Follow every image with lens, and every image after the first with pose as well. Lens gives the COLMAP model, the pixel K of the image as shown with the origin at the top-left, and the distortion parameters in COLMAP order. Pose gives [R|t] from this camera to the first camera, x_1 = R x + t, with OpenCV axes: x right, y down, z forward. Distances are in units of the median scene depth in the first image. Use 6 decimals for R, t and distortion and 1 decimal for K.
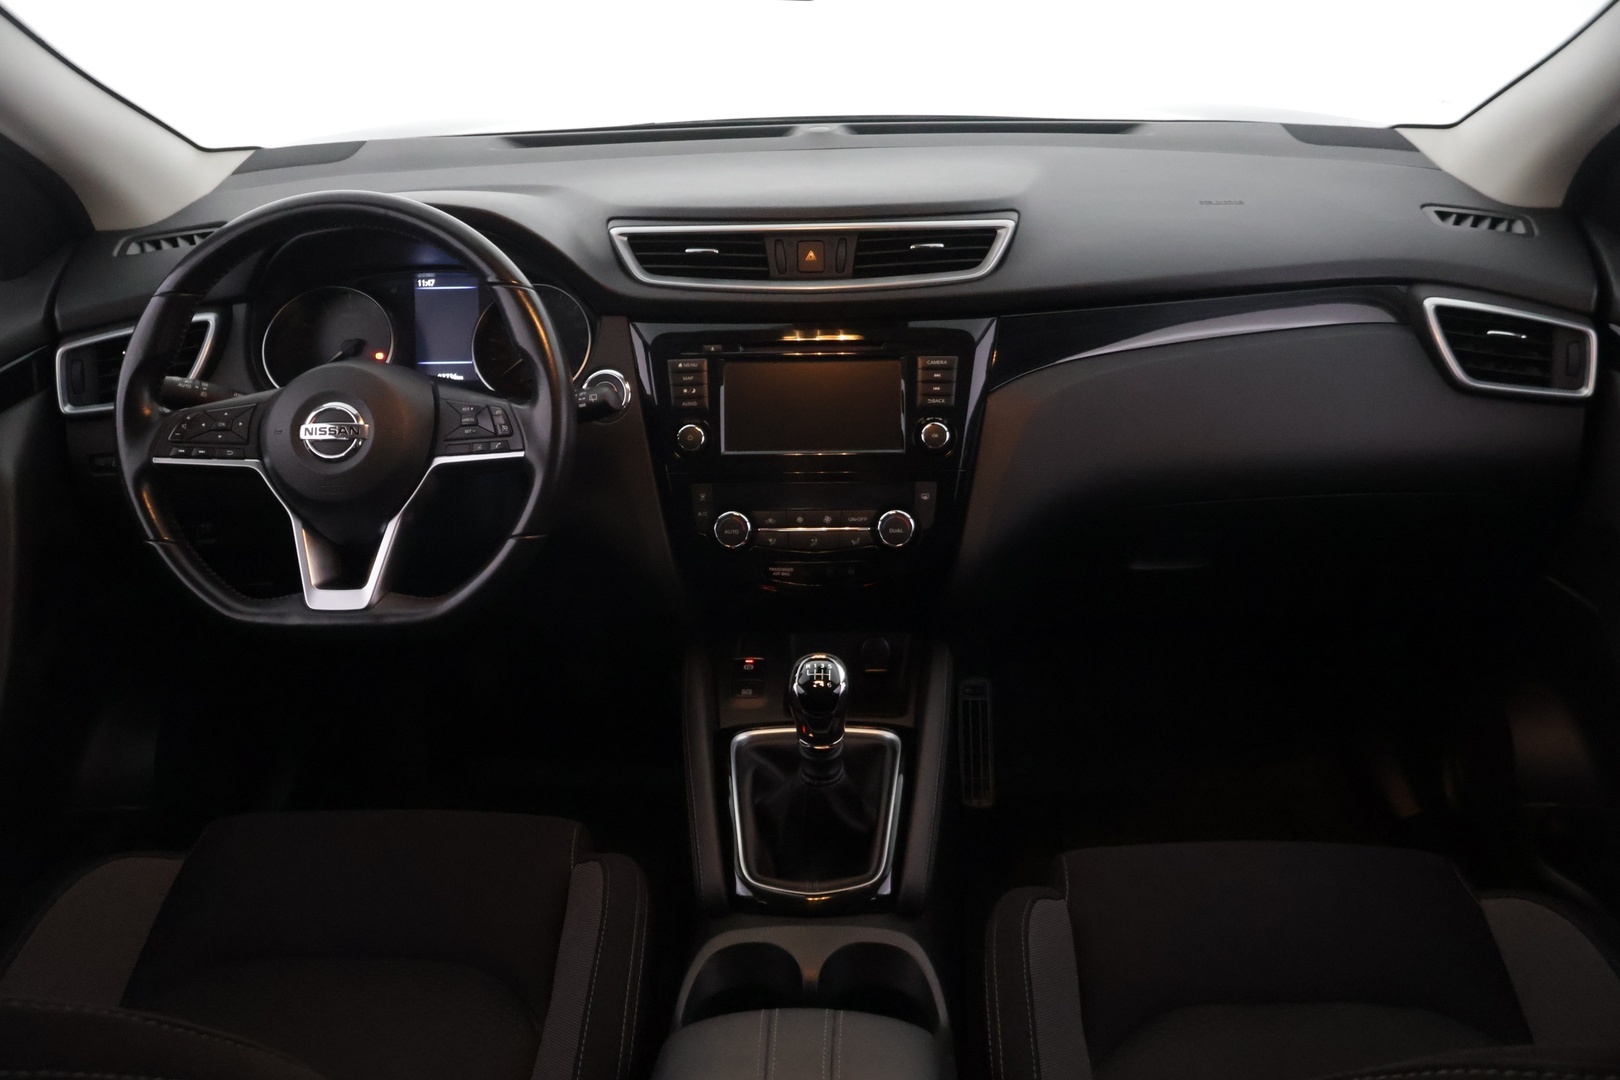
lens RADIAL K [[1335.7, 0, 804.3], [0, 1335.7, 537.9], [0, 0, 1]] dist [-0.009383, 0.006246]
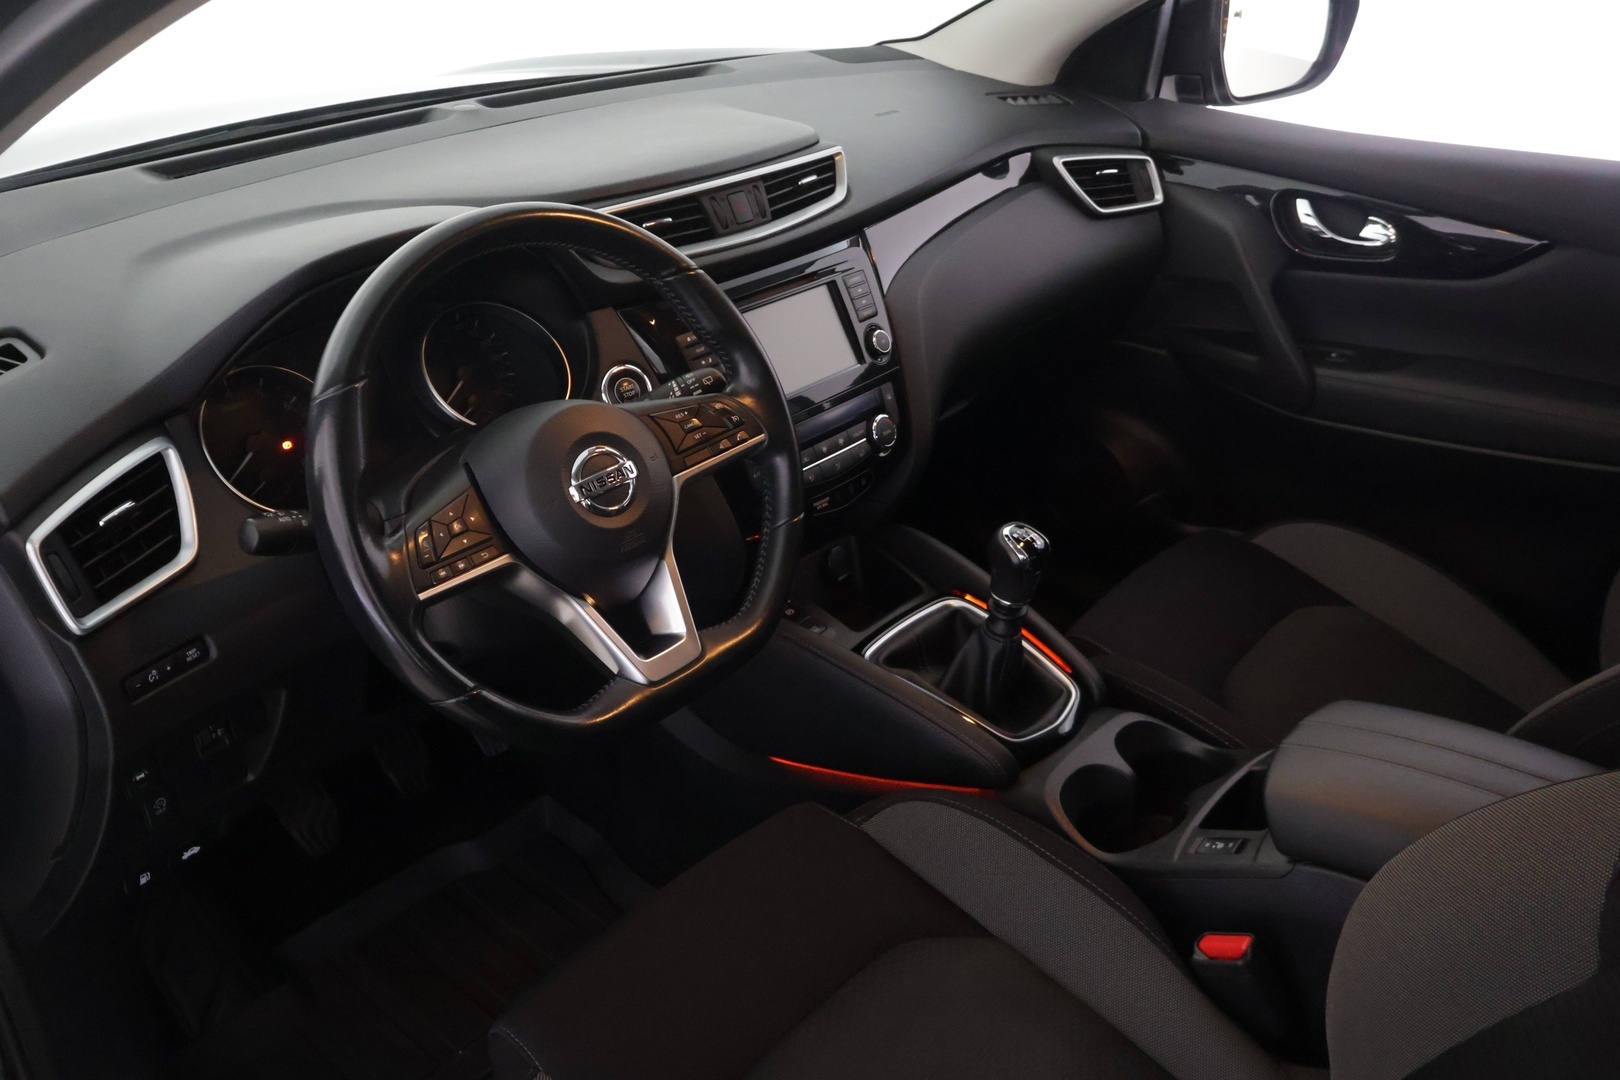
lens RADIAL K [[1351.4, 0, 810.0], [0, 1351.4, 540.0], [0, 0, 1]] dist [-0.006051, -0.002405]
pose [[0.630116, -0.347839, 0.694234, -0.858324], [0.338353, 0.927708, 0.157716, -0.132470], [-0.698906, 0.135517, 0.702257, 0.297033]]
